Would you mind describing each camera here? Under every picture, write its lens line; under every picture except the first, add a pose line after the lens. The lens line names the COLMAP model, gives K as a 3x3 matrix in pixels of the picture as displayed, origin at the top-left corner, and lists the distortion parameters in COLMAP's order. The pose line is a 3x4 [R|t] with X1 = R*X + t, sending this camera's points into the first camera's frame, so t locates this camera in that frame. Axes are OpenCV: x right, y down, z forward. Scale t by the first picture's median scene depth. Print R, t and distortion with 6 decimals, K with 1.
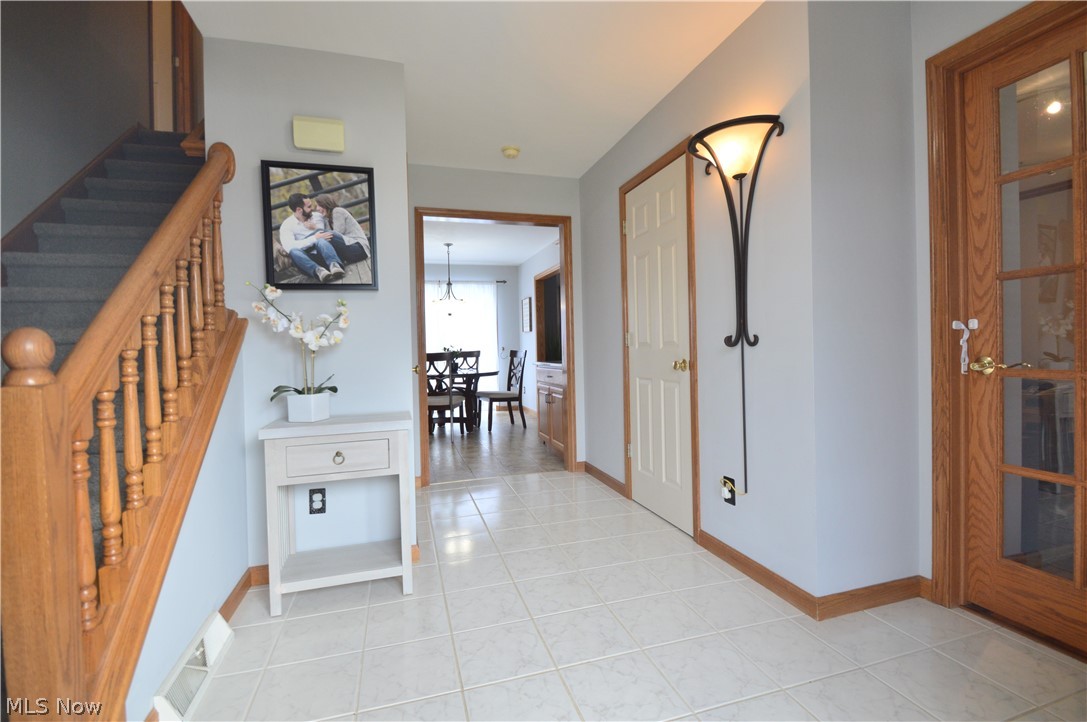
lens RADIAL K [[491.0, 0, 542.4], [0, 491.0, 354.9], [0, 0, 1]] dist [0.010106, -0.008005]
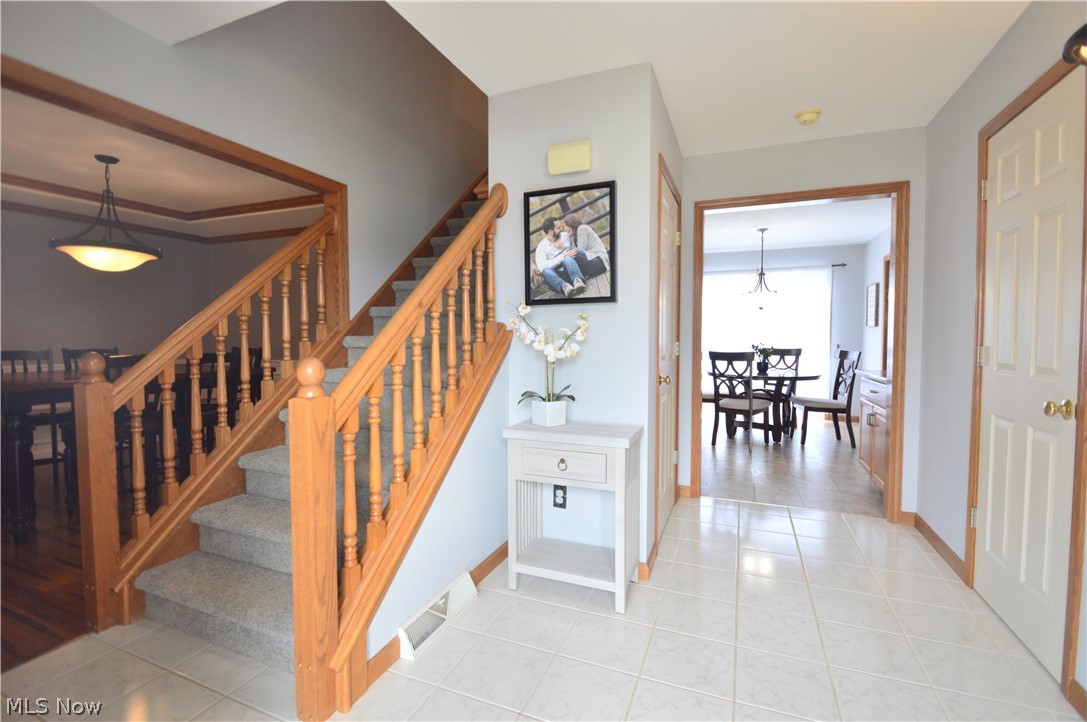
lens RADIAL K [[491.0, 0, 538.9], [0, 491.0, 354.0], [0, 0, 1]] dist [0.010106, -0.008005]
pose [[0.775334, 0.045191, -0.629932, 0.185084], [-0.026755, 0.998891, 0.038730, -0.063017], [0.630984, -0.013175, 0.775684, 0.125764]]
